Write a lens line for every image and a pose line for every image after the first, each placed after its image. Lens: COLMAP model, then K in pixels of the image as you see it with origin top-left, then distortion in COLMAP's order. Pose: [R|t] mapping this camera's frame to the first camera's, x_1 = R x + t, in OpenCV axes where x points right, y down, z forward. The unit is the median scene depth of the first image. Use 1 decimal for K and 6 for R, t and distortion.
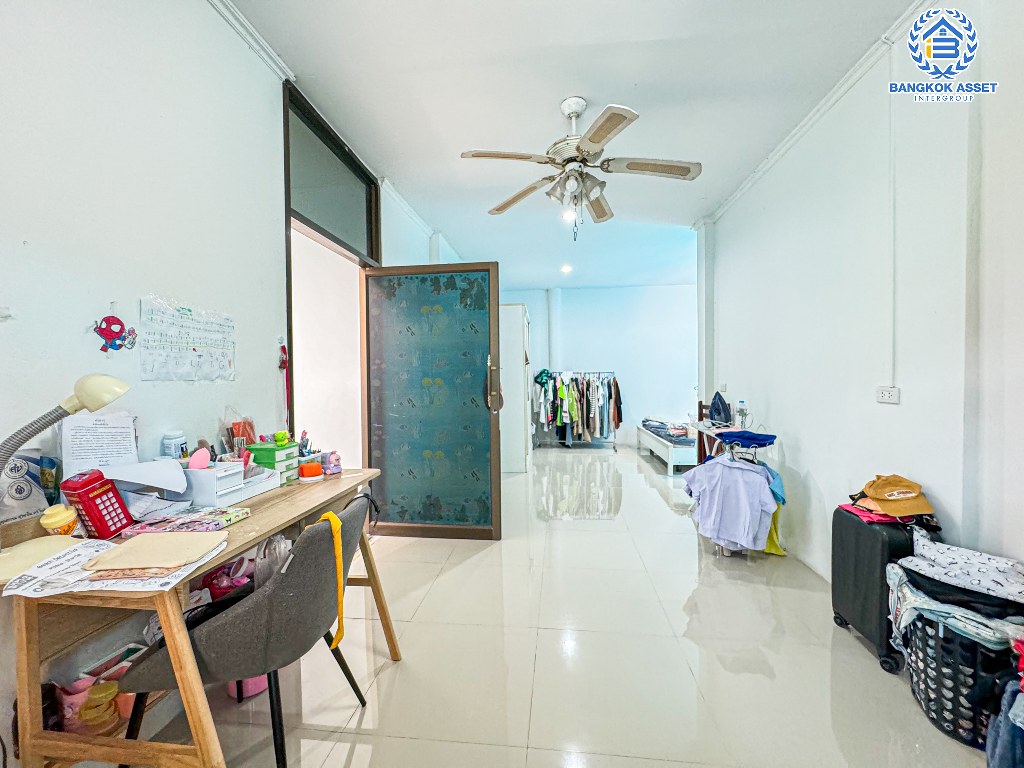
lens RADIAL K [[410.7, 0, 510.6], [0, 410.7, 383.1], [0, 0, 1]] dist [0.002517, 0.000211]
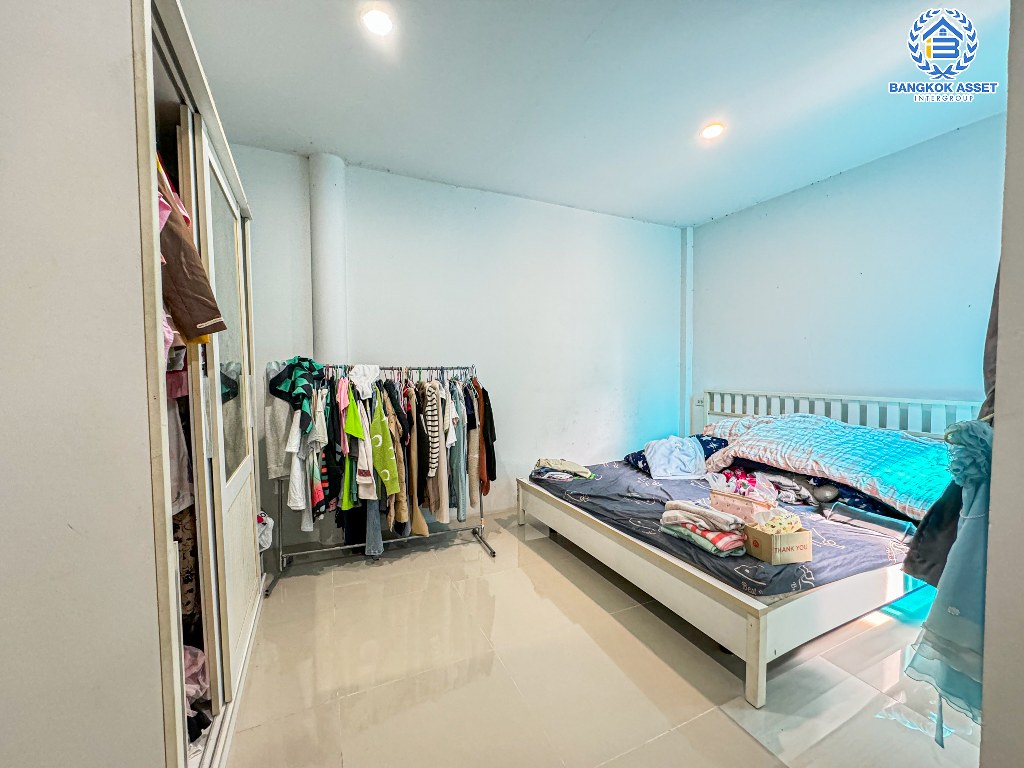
lens RADIAL K [[410.7, 0, 508.1], [0, 410.7, 383.9], [0, 0, 1]] dist [0.002517, 0.000211]
pose [[0.853547, -0.014064, 0.520826, 0.050771], [0.003031, 0.999753, 0.022030, -0.018351], [-0.521007, -0.017224, 0.853379, 0.609824]]
